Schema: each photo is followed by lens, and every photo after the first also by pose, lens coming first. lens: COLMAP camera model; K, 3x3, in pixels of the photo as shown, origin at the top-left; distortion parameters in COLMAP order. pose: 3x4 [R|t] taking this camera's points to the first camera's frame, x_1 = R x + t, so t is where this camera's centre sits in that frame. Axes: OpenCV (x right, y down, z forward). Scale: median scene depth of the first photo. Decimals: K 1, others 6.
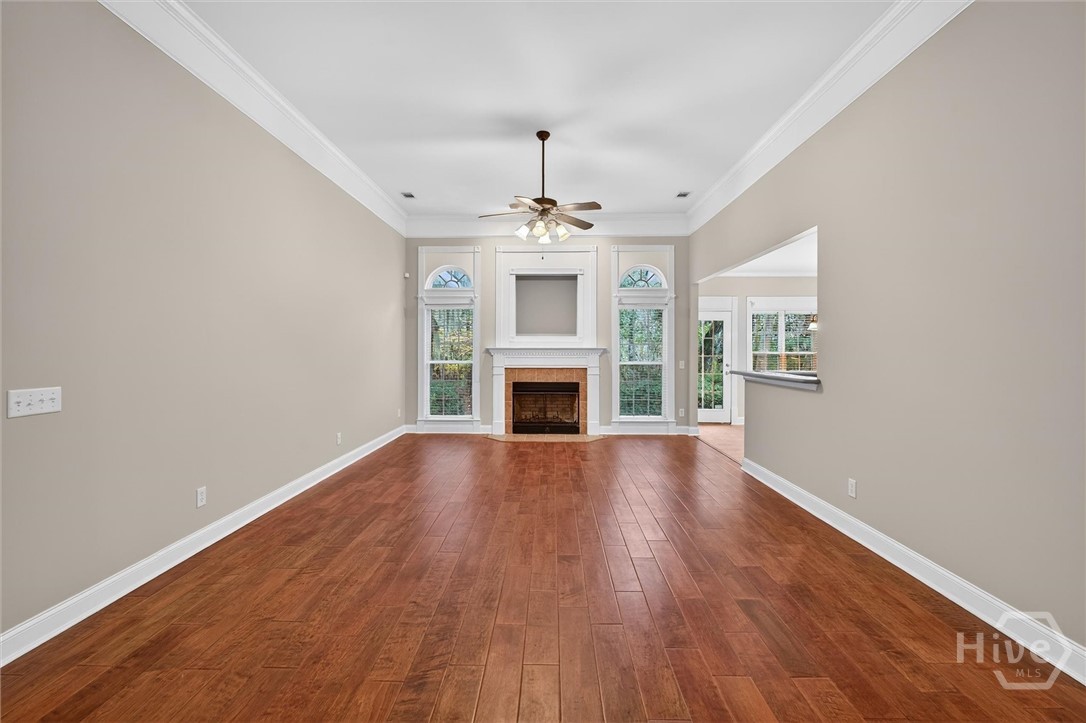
lens RADIAL K [[468.8, 0, 543.5], [0, 468.8, 343.9], [0, 0, 1]] dist [-0.007561, 0.000520]
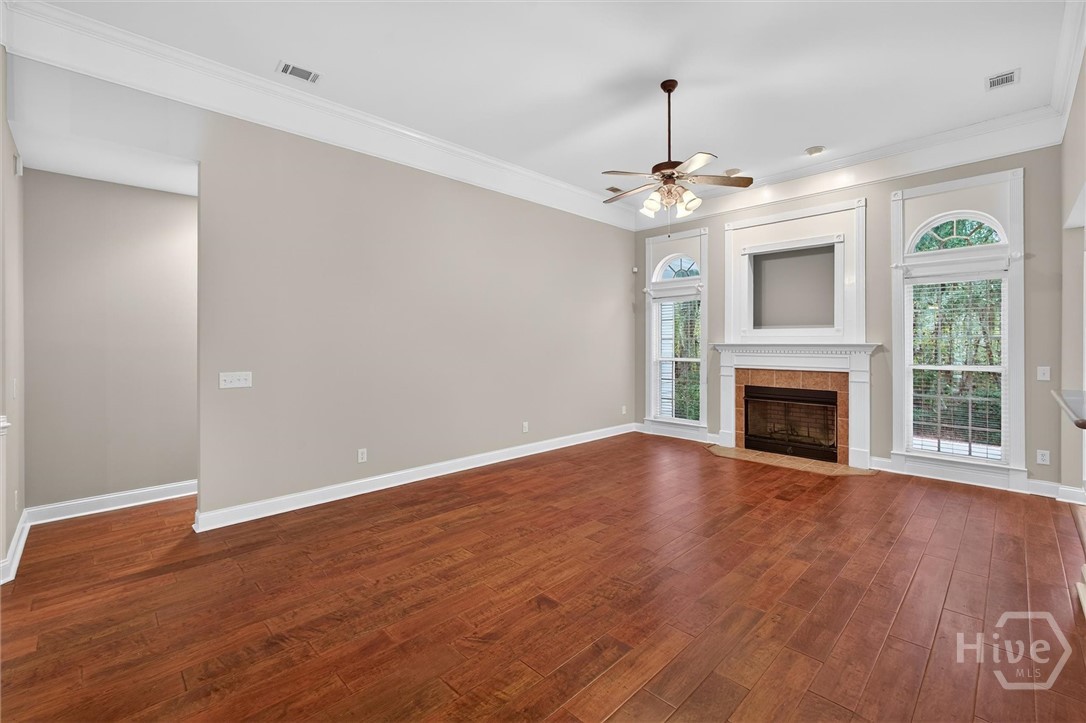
lens RADIAL K [[470.9, 0, 540.4], [0, 470.9, 339.0], [0, 0, 1]] dist [-0.008686, 0.000370]
pose [[0.712466, -0.007880, -0.701662, 0.259519], [0.010598, 0.999944, -0.000469, -0.003880], [0.701626, -0.007102, 0.712510, 0.163489]]
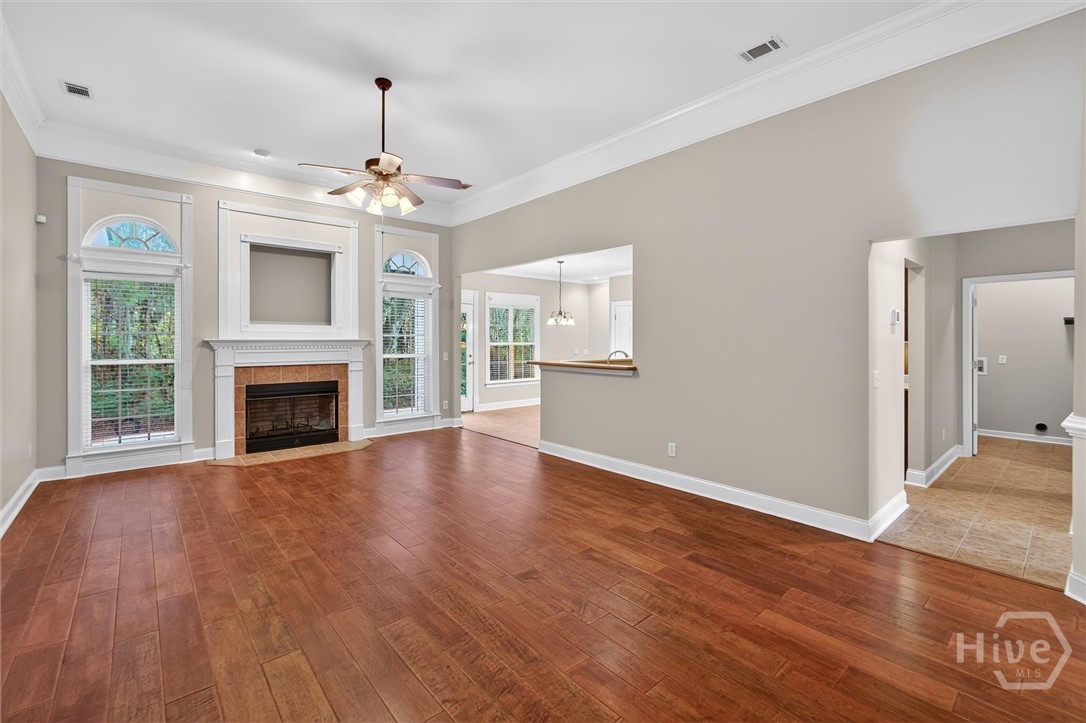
lens RADIAL K [[471.4, 0, 545.5], [0, 471.4, 333.3], [0, 0, 1]] dist [-0.008505, 0.000532]
pose [[0.740613, 0.007352, 0.671892, -0.218499], [-0.007694, 0.999967, -0.002460, -0.003941], [-0.671888, -0.003348, 0.740645, 0.122804]]
